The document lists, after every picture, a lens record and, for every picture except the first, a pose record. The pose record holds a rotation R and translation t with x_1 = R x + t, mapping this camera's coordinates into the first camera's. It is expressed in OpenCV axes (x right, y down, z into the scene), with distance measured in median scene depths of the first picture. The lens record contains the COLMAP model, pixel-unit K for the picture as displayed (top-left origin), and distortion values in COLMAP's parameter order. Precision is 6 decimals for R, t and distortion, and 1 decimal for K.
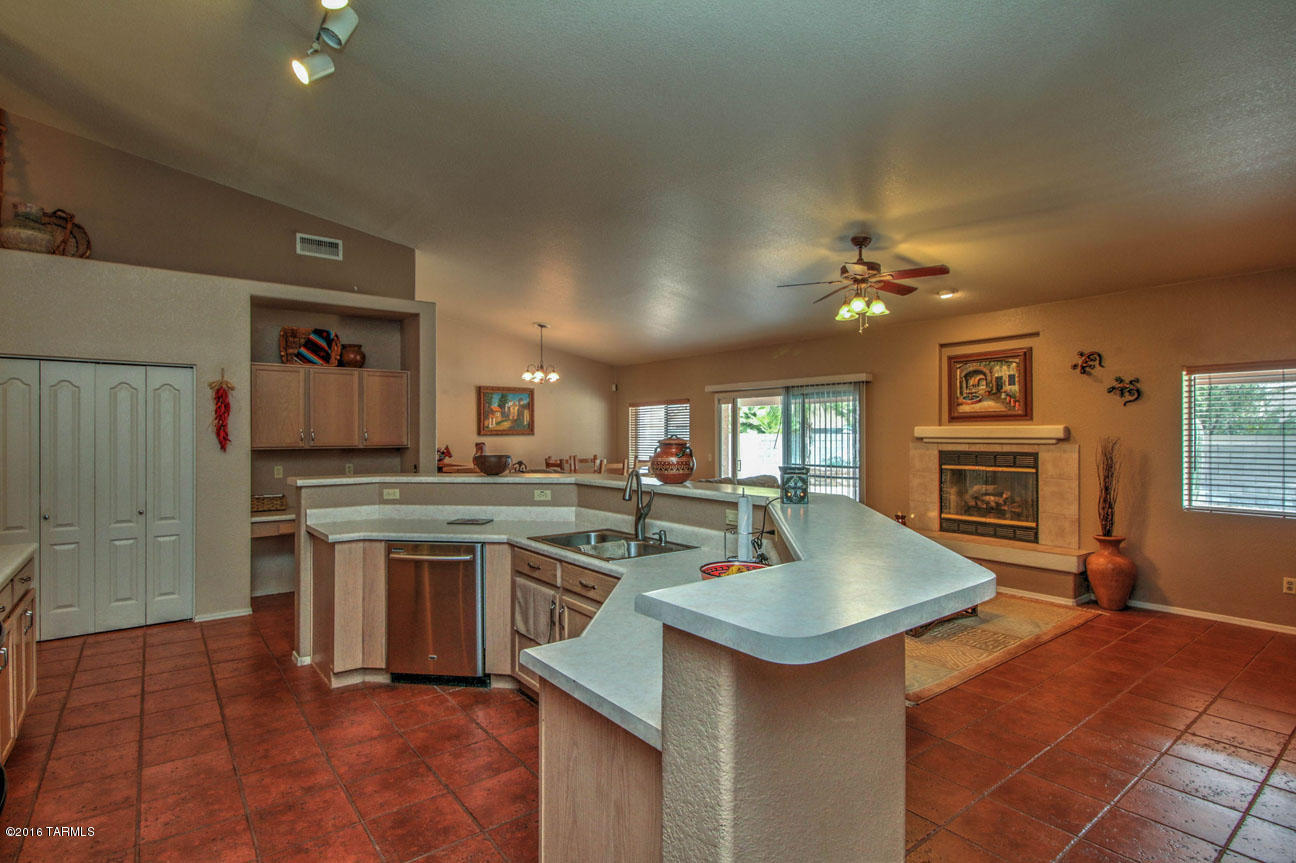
lens RADIAL K [[637.8, 0, 648.0], [0, 637.8, 431.5], [0, 0, 1]] dist [0.001494, -0.009295]
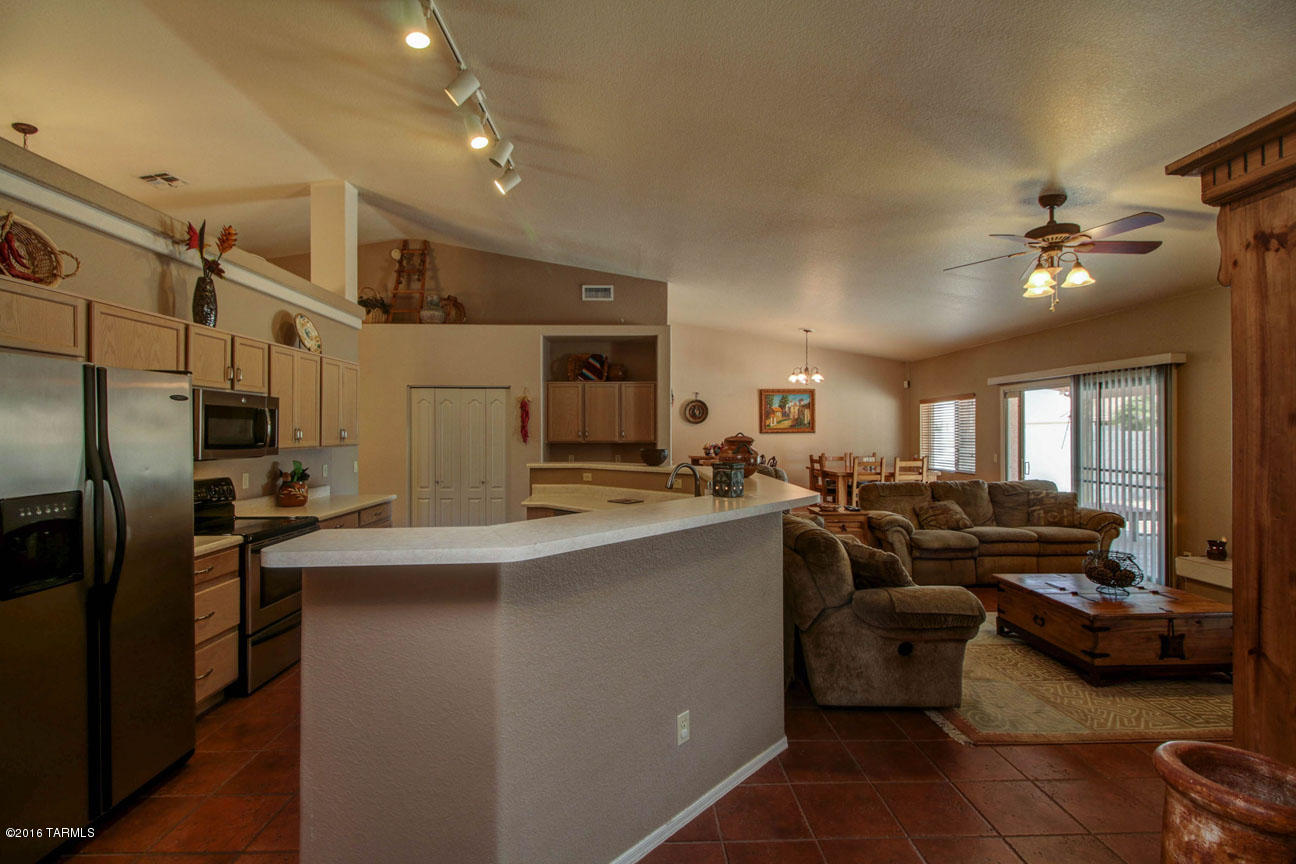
lens RADIAL K [[599.3, 0, 648.0], [0, 599.3, 432.0], [0, 0, 1]] dist [0.001117, -0.000168]
pose [[0.801395, -0.000744, -0.598135, 0.320207], [0.003614, 0.999987, 0.003599, -0.000492], [0.598124, -0.005046, 0.801388, 0.047525]]
